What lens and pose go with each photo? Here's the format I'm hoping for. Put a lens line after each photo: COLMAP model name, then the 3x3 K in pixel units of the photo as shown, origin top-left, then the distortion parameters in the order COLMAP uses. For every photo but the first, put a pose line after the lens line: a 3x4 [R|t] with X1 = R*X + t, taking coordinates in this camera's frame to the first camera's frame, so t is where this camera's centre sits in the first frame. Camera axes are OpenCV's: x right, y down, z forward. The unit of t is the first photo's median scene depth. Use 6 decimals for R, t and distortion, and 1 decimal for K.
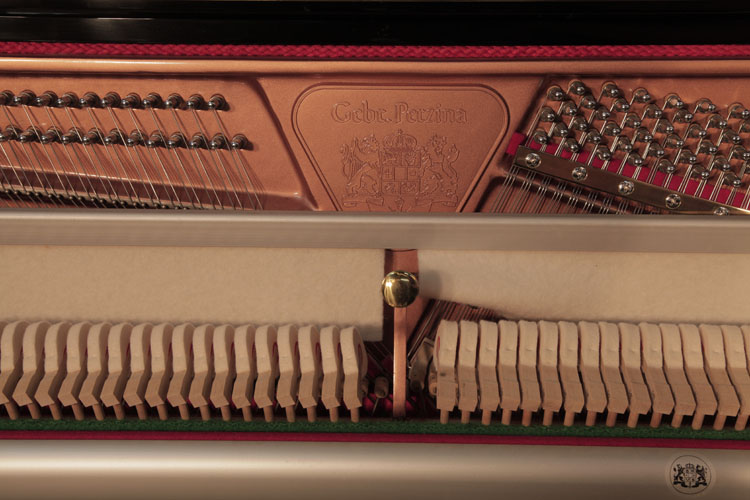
lens RADIAL K [[1034.0, 0, 375.0], [0, 1034.0, 250.0], [0, 0, 1]] dist [0.037147, 0.593391]
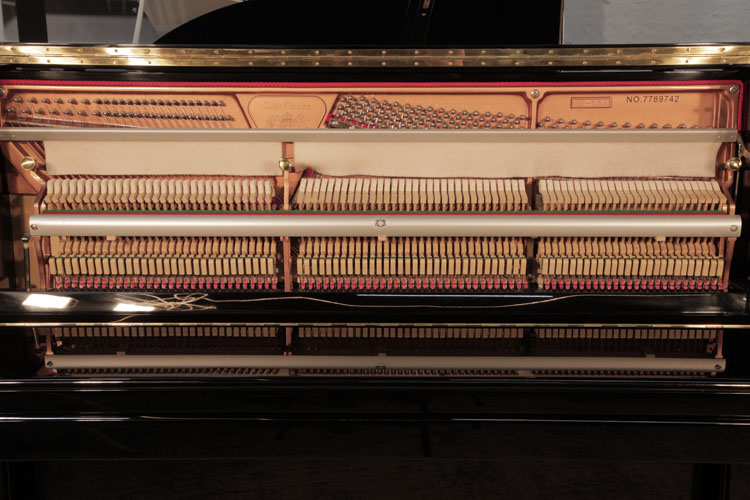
lens RADIAL K [[1034.0, 0, 375.0], [0, 1034.0, 250.0], [0, 0, 1]] dist [0.037147, 0.593391]
pose [[0.999733, -0.009751, 0.020927, 0.197015], [0.009891, 0.999929, -0.006603, 0.271967], [-0.020861, 0.006809, 0.999759, -1.774547]]
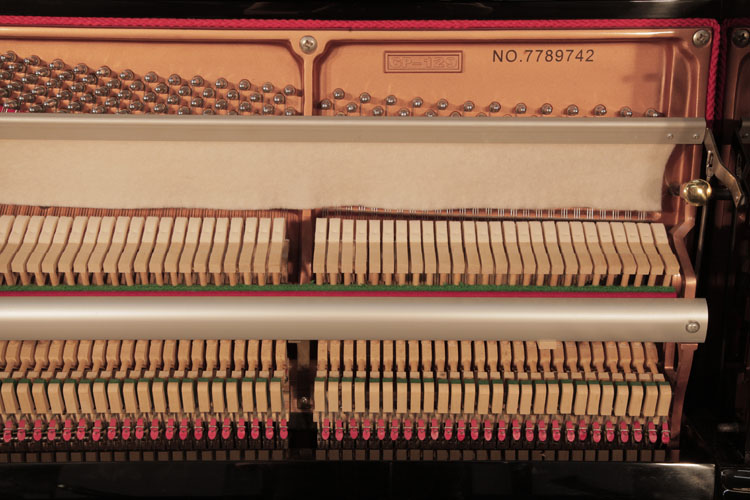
lens RADIAL K [[1034.0, 0, 375.0], [0, 1034.0, 250.0], [0, 0, 1]] dist [0.037147, 0.593391]
pose [[0.999437, -0.011494, 0.031512, 0.699902], [0.008971, 0.996829, 0.079068, 0.019528], [-0.032321, -0.078741, 0.996371, -0.486441]]
